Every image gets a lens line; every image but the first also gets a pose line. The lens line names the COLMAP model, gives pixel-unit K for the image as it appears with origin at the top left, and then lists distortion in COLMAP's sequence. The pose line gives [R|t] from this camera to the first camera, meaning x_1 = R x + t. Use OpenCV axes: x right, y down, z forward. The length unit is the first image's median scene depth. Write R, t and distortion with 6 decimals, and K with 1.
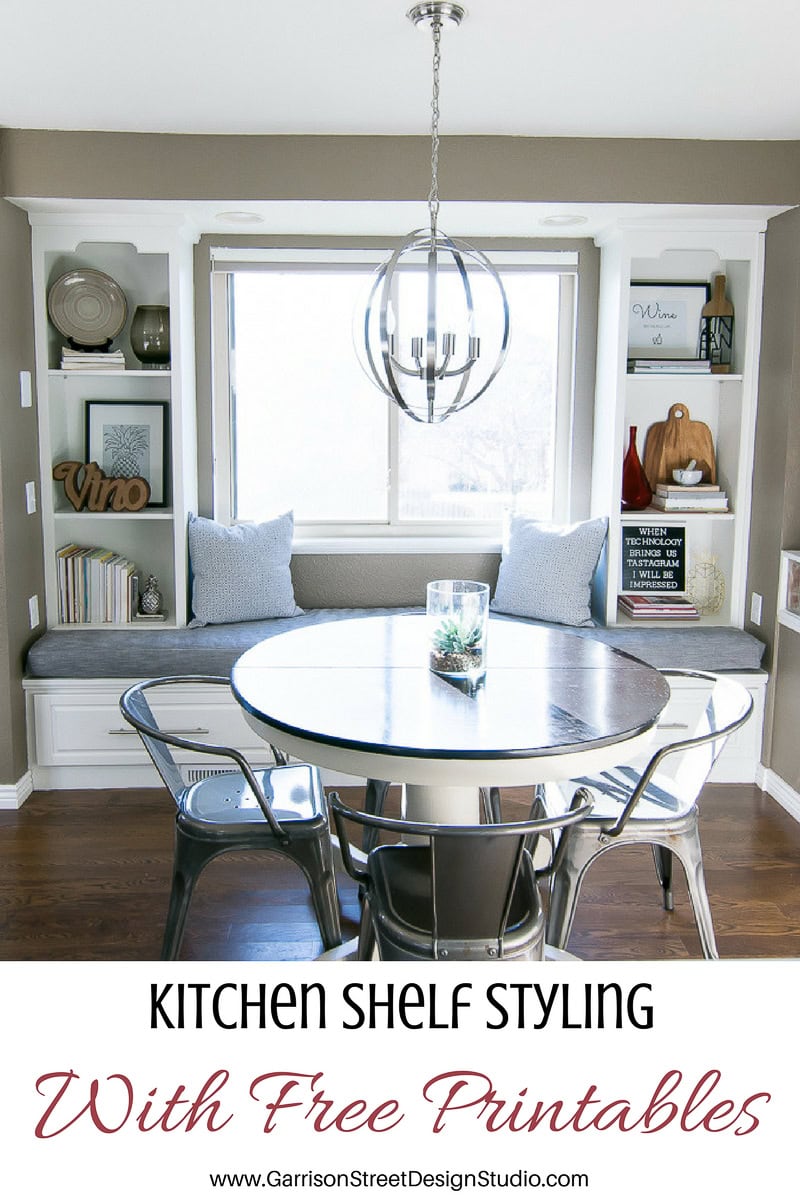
lens RADIAL K [[865.4, 0, 387.2], [0, 865.4, 504.5], [0, 0, 1]] dist [-0.004947, -0.001471]
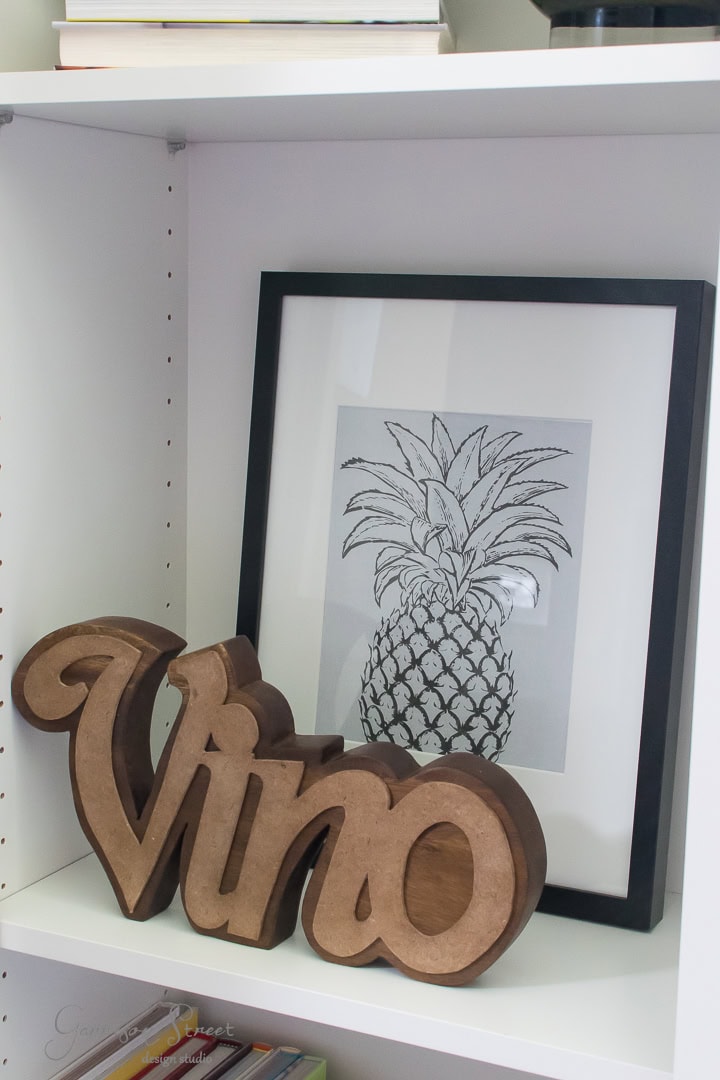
lens RADIAL K [[1631.8, 0, 360.0], [0, 1631.8, 540.0], [0, 0, 1]] dist [0.020862, 0.054156]
pose [[0.883568, 0.083572, -0.460786, -0.173468], [-0.072409, 0.996495, 0.041888, -0.082510], [0.462672, -0.003646, 0.886522, 0.729041]]
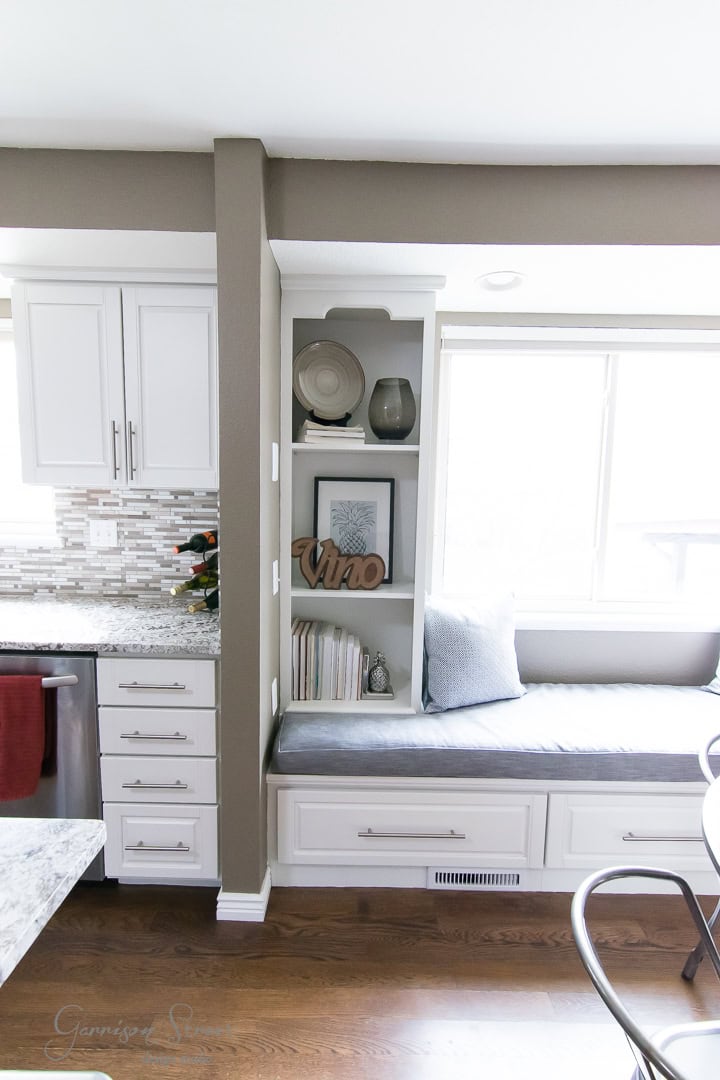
lens RADIAL K [[515.6, 0, 359.6], [0, 515.6, 545.8], [0, 0, 1]] dist [0.003311, -0.017127]
pose [[0.998809, 0.016215, -0.046008, -0.276573], [-0.016596, 0.999831, -0.007900, -0.036498], [0.045872, 0.008654, 0.998910, 0.414267]]
